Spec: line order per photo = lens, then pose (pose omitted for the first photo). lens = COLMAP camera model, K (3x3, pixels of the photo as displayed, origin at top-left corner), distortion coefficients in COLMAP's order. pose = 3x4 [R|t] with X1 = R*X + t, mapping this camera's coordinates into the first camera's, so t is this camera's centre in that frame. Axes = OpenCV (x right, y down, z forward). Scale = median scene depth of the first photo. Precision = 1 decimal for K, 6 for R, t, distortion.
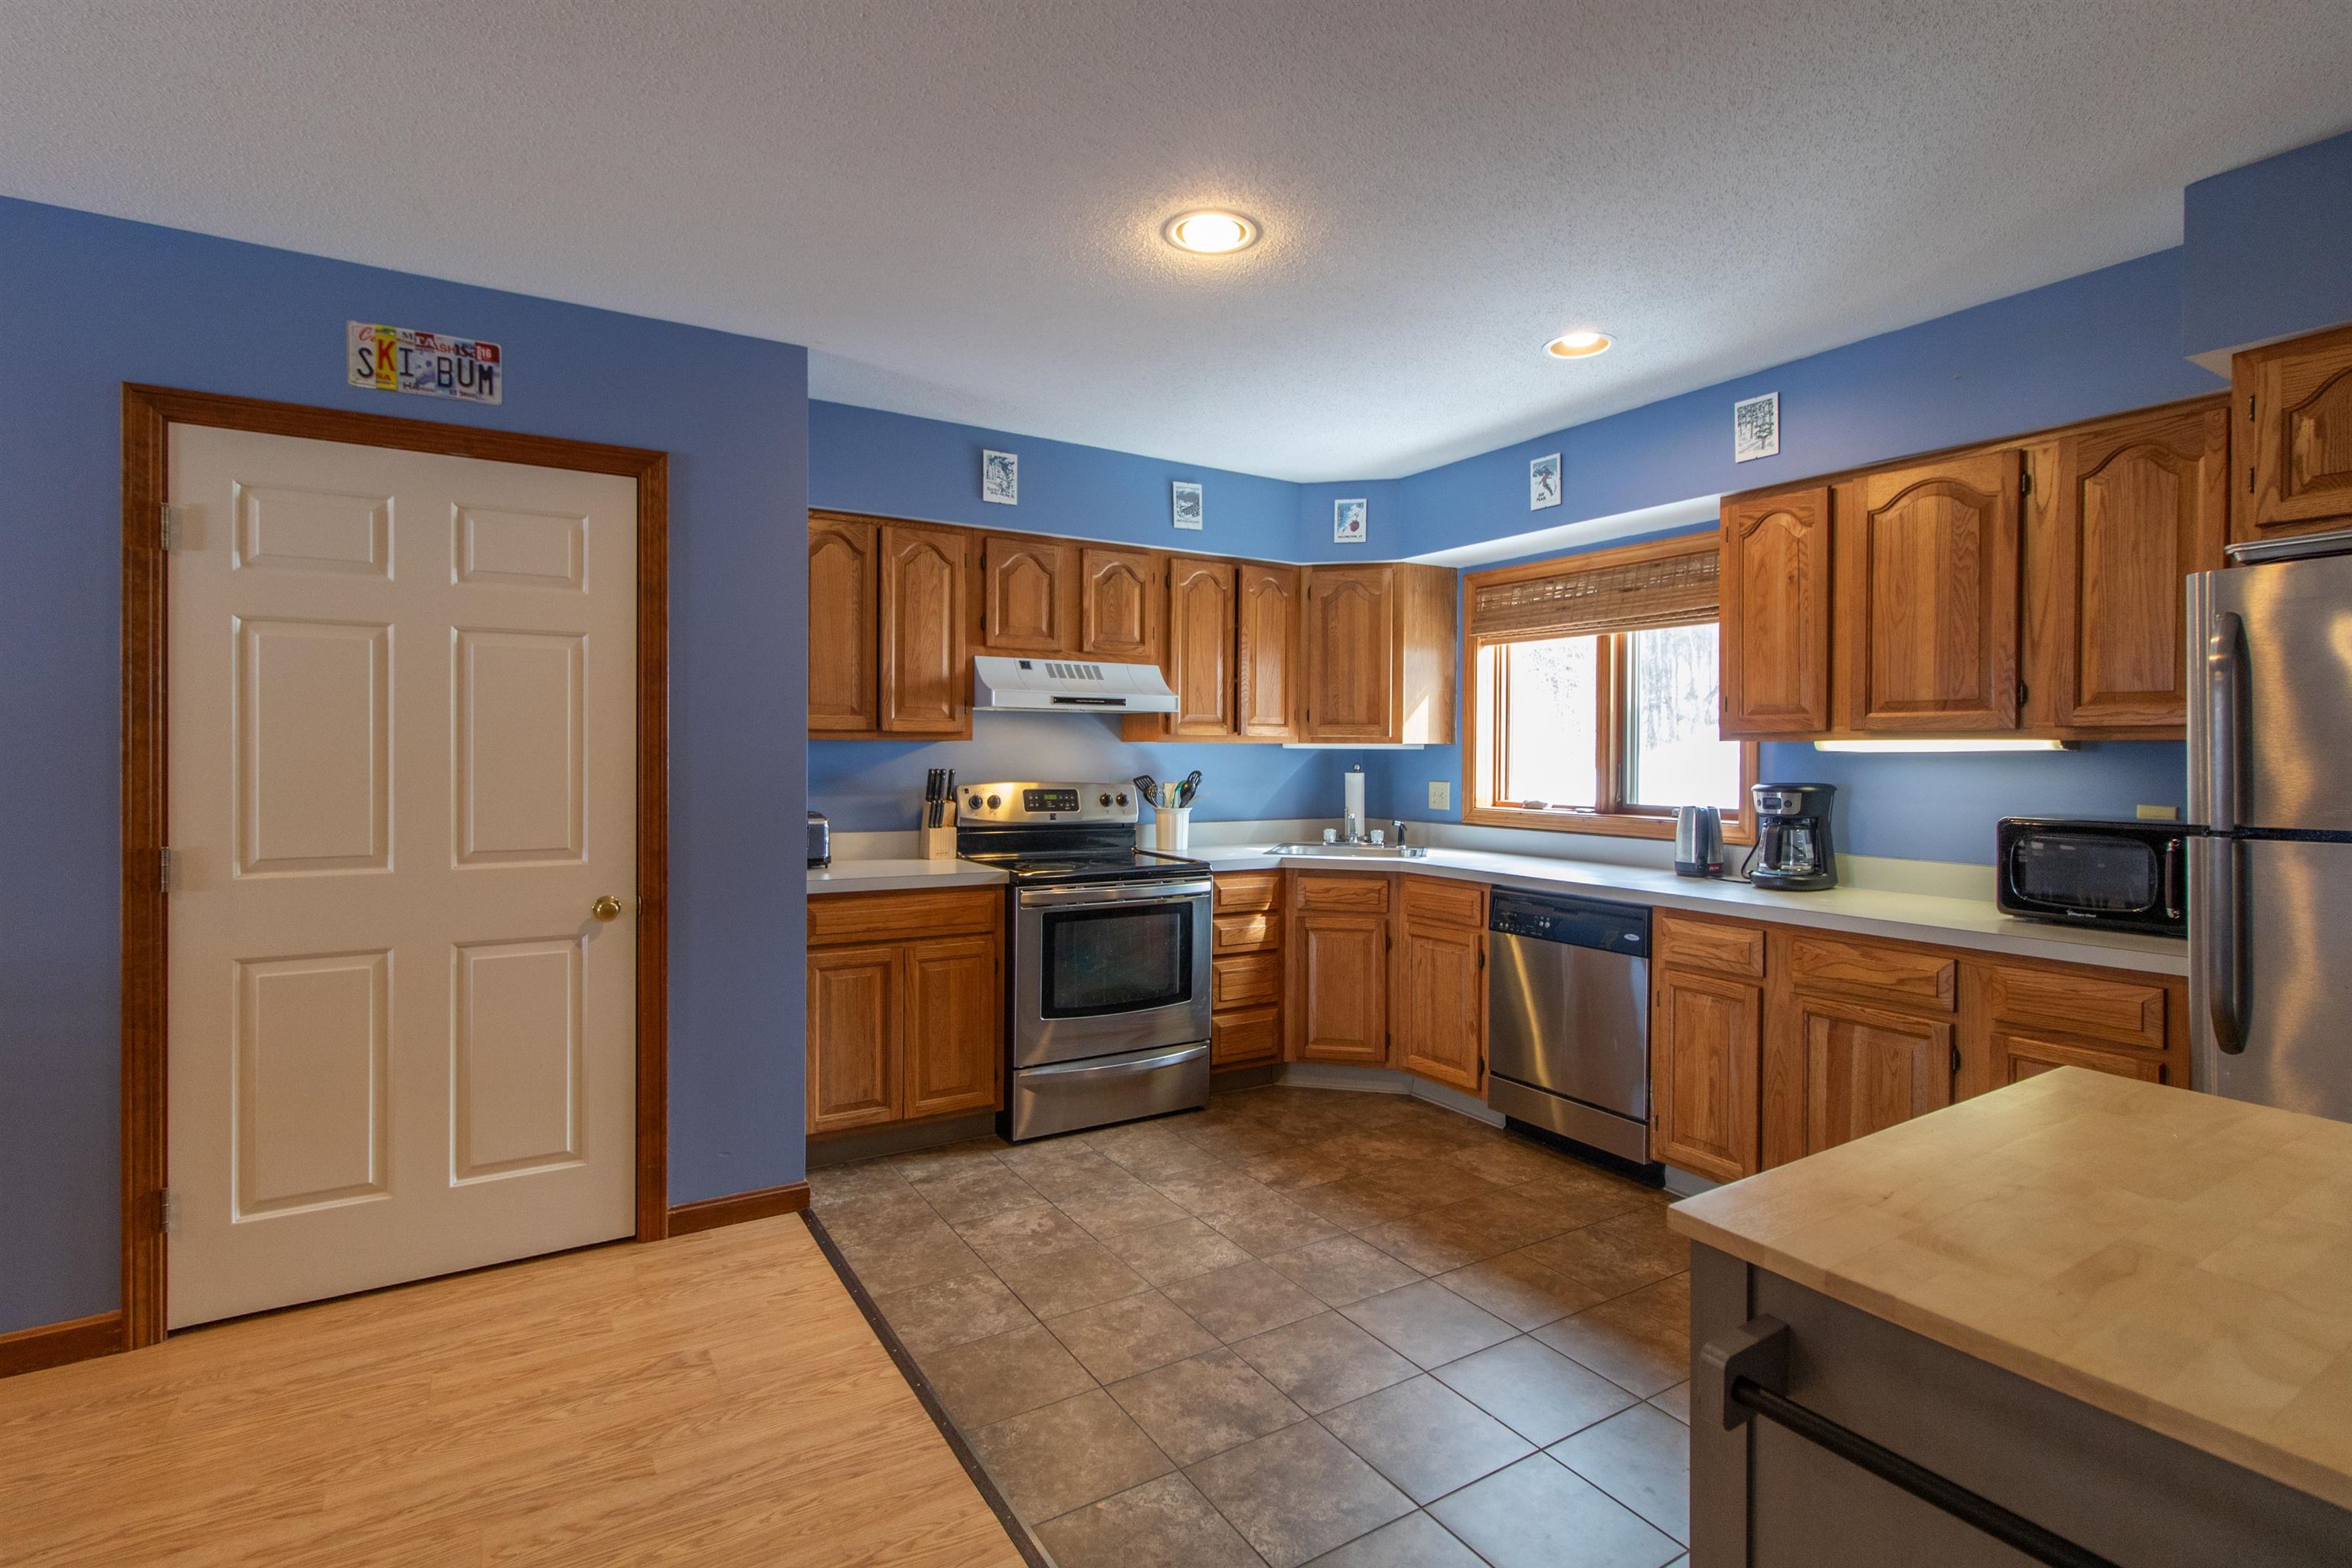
lens RADIAL K [[1127.2, 0, 1165.3], [0, 1127.2, 755.4], [0, 0, 1]] dist [0.000200, 0.000685]
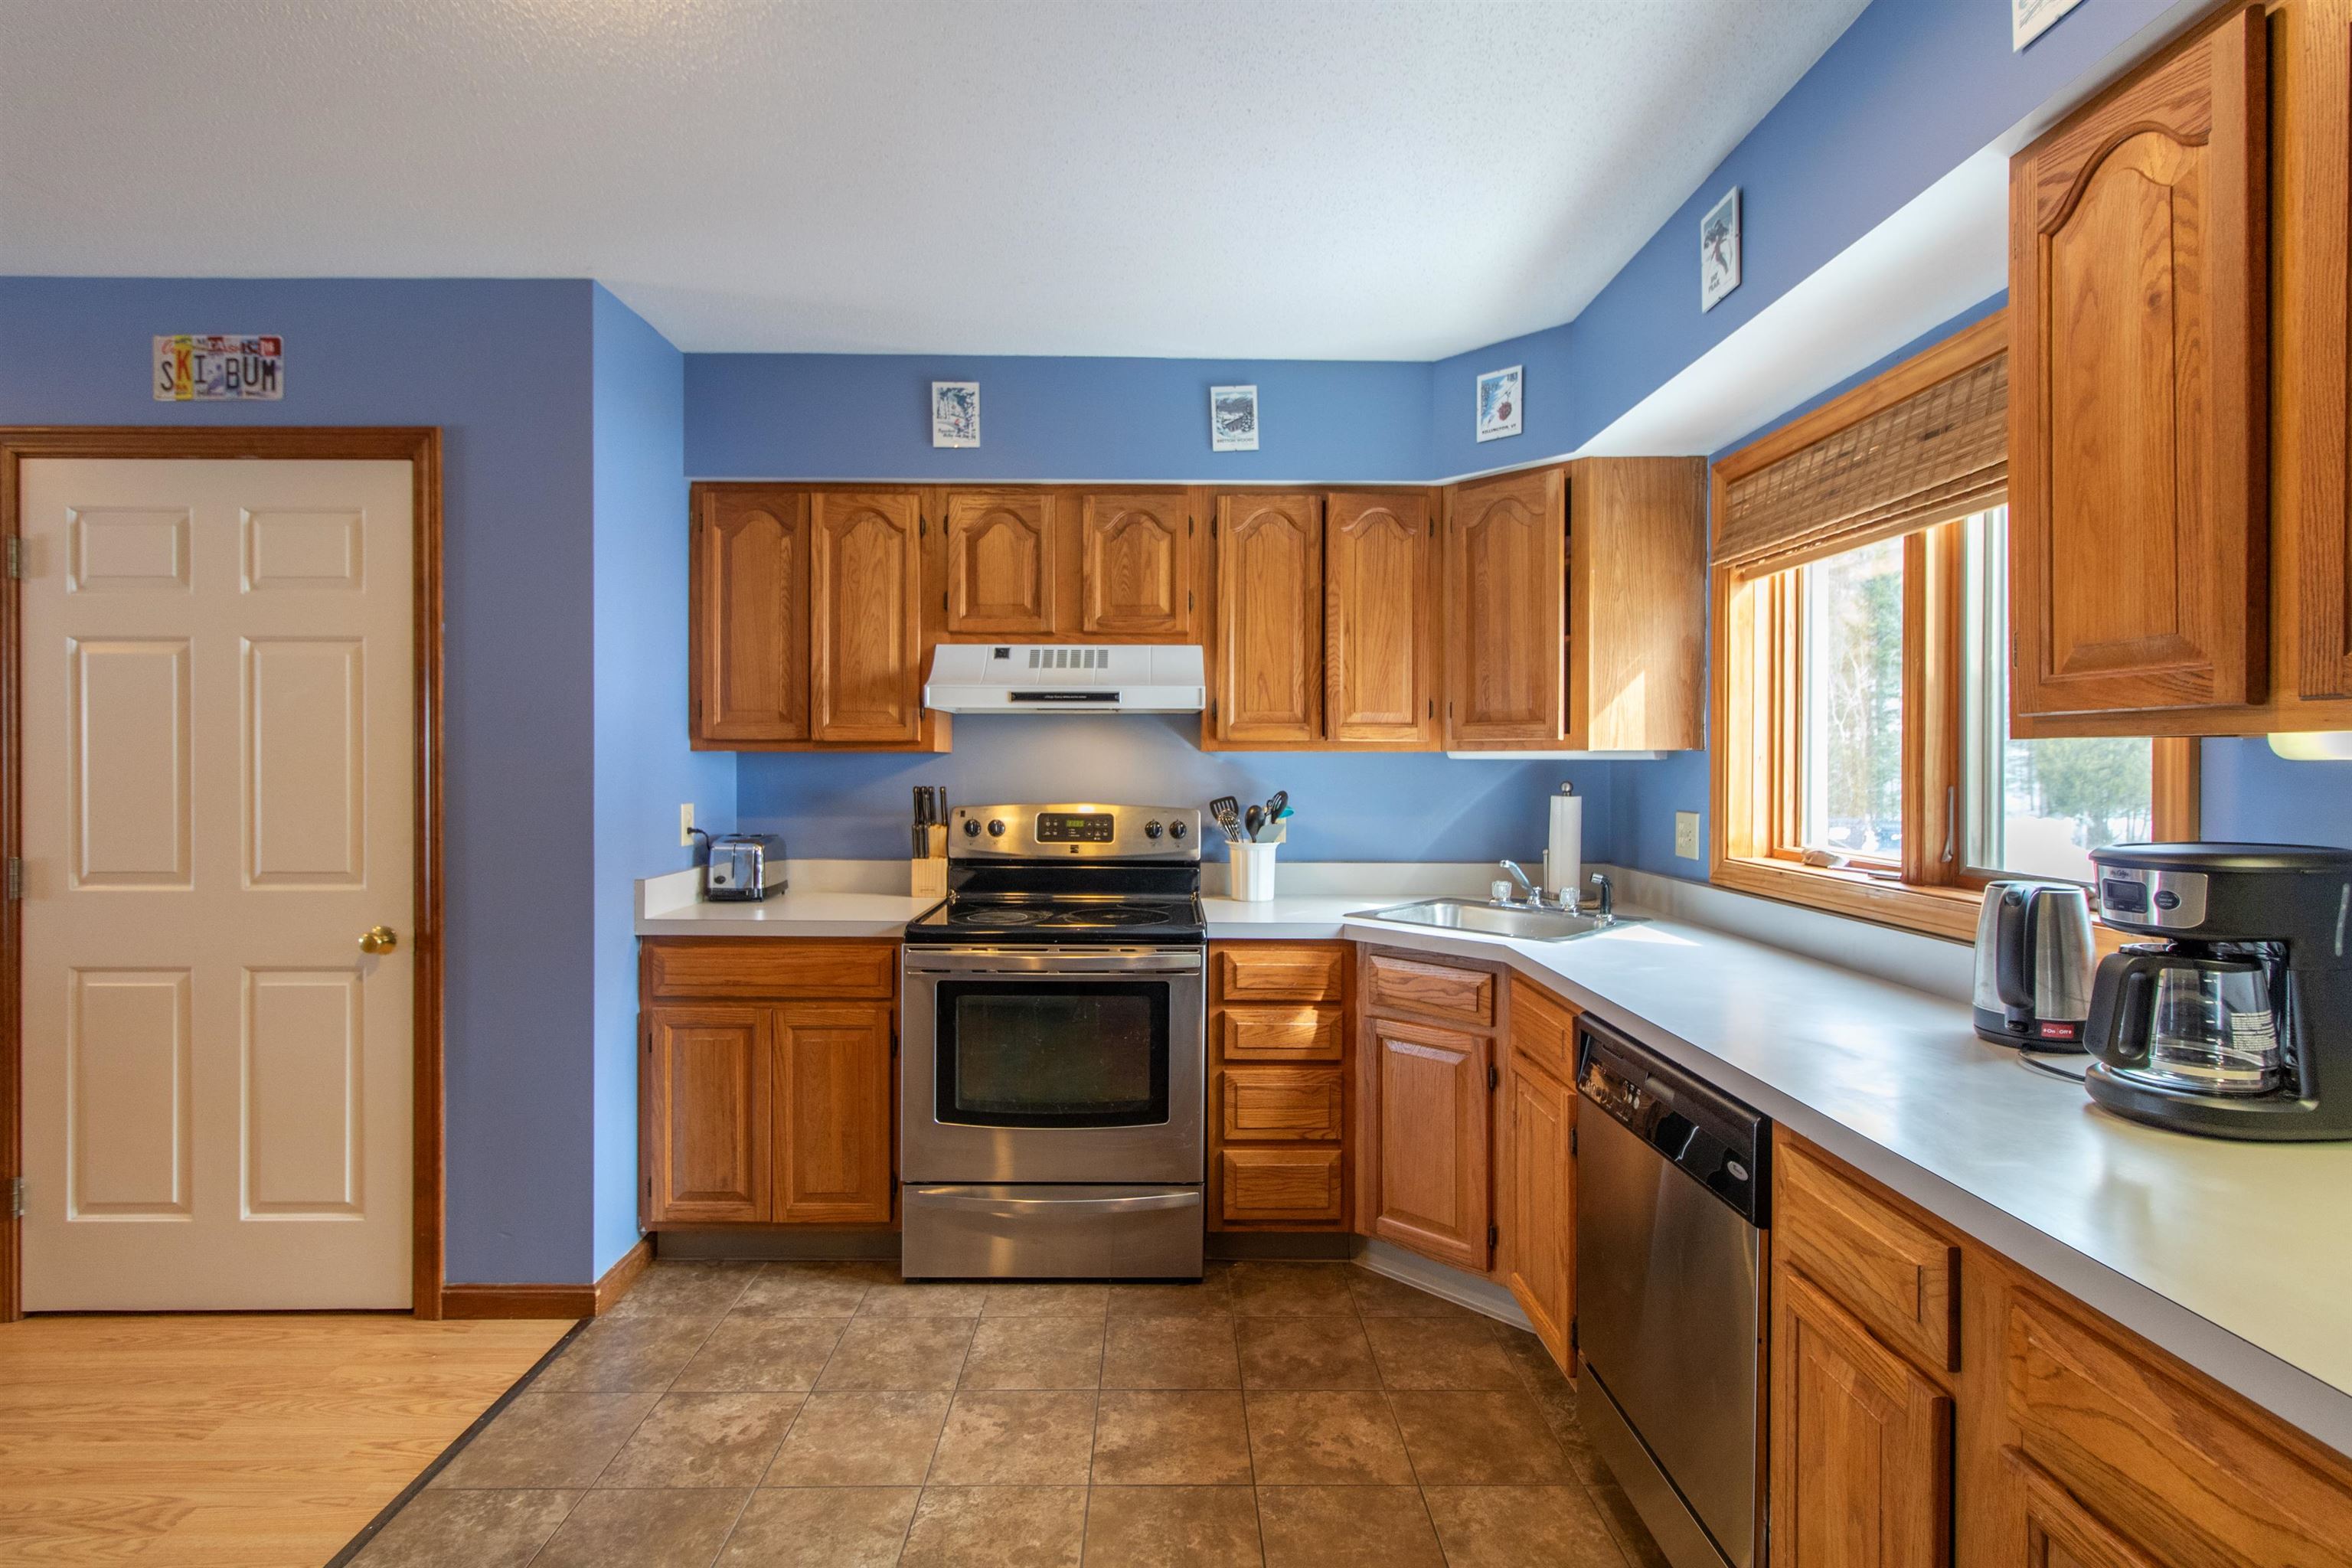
lens RADIAL K [[1114.9, 0, 1140.4], [0, 1114.9, 764.7], [0, 0, 1]] dist [0.001911, 0.001026]
pose [[0.859525, -0.002338, -0.511088, 0.379663], [0.001163, 0.999996, -0.002618, -0.001516], [0.511092, 0.001655, 0.859525, 0.424216]]
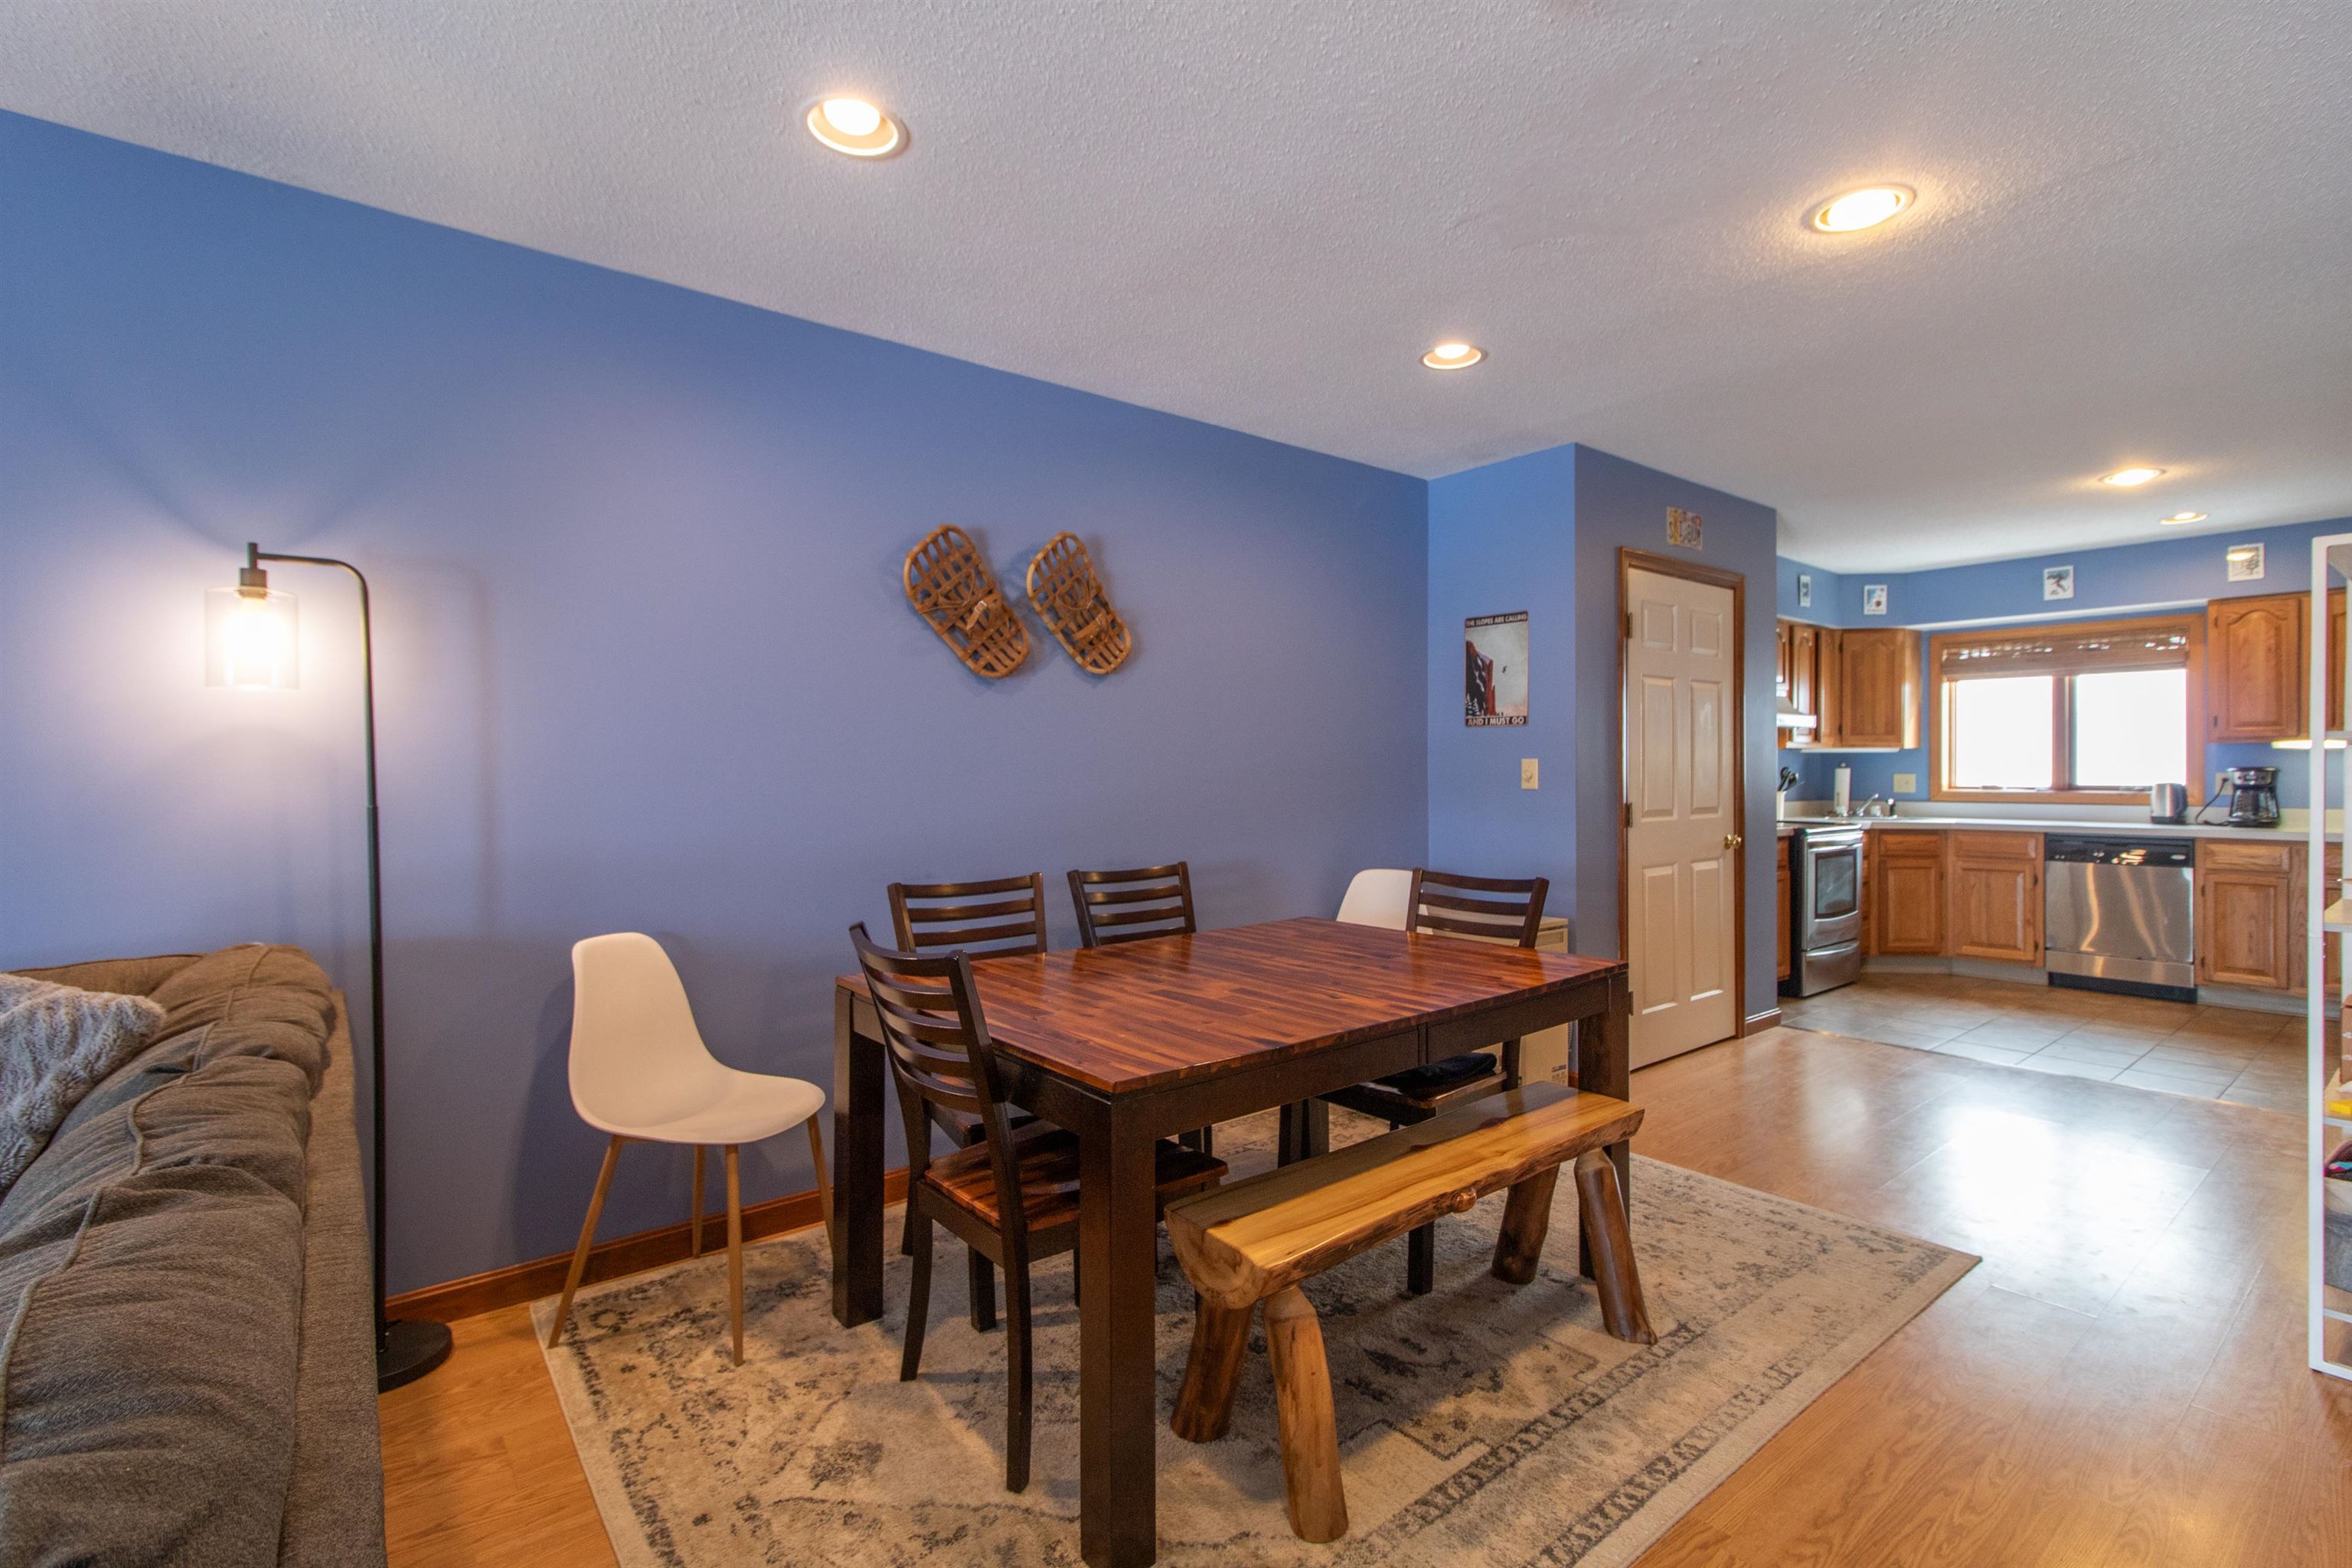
lens RADIAL K [[1142.6, 0, 1187.0], [0, 1142.6, 768.4], [0, 0, 1]] dist [-0.000989, 0.021784]
pose [[0.986505, -0.008635, 0.163504, -1.206334], [0.009383, 0.999949, -0.003804, 0.016744], [-0.163463, 0.005286, 0.986535, -0.433797]]
